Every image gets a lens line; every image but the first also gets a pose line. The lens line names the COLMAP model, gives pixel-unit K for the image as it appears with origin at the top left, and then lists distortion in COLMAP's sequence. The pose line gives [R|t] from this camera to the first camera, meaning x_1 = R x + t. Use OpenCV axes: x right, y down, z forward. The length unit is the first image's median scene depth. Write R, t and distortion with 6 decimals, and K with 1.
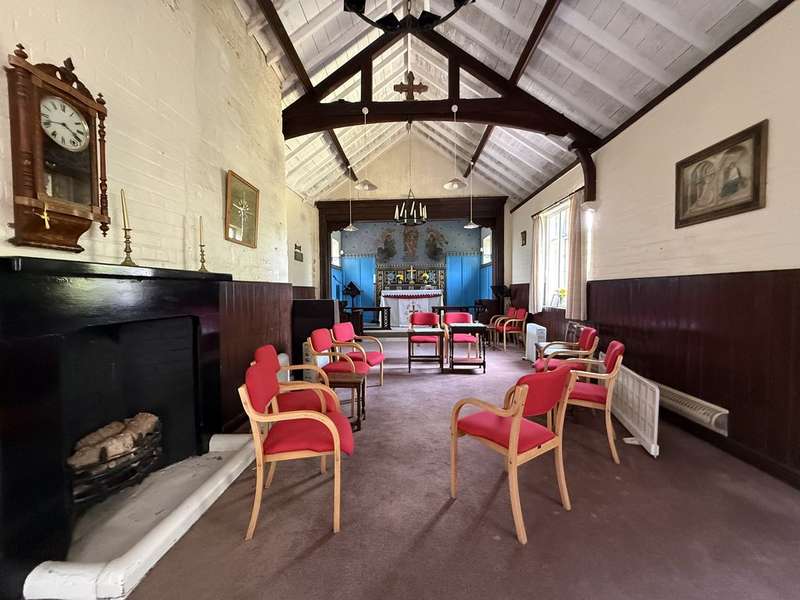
lens RADIAL K [[322.6, 0, 400.0], [0, 322.6, 300.0], [0, 0, 1]] dist [0.018975, -0.003794]
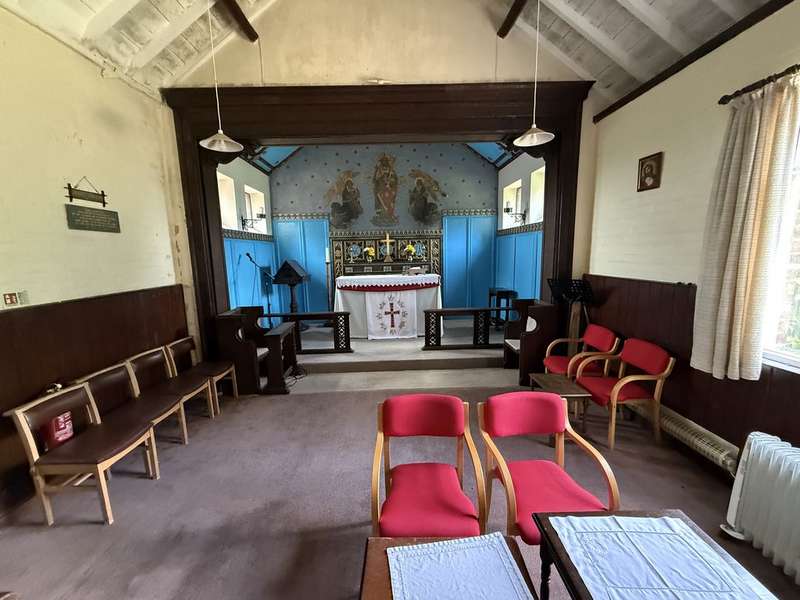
lens RADIAL K [[322.6, 0, 400.0], [0, 322.6, 300.0], [0, 0, 1]] dist [0.018975, -0.003794]
pose [[0.997836, -0.020728, 0.062404, 0.019217], [0.013215, 0.992868, 0.118487, -0.053442], [-0.064415, -0.117406, 0.990993, 0.385885]]
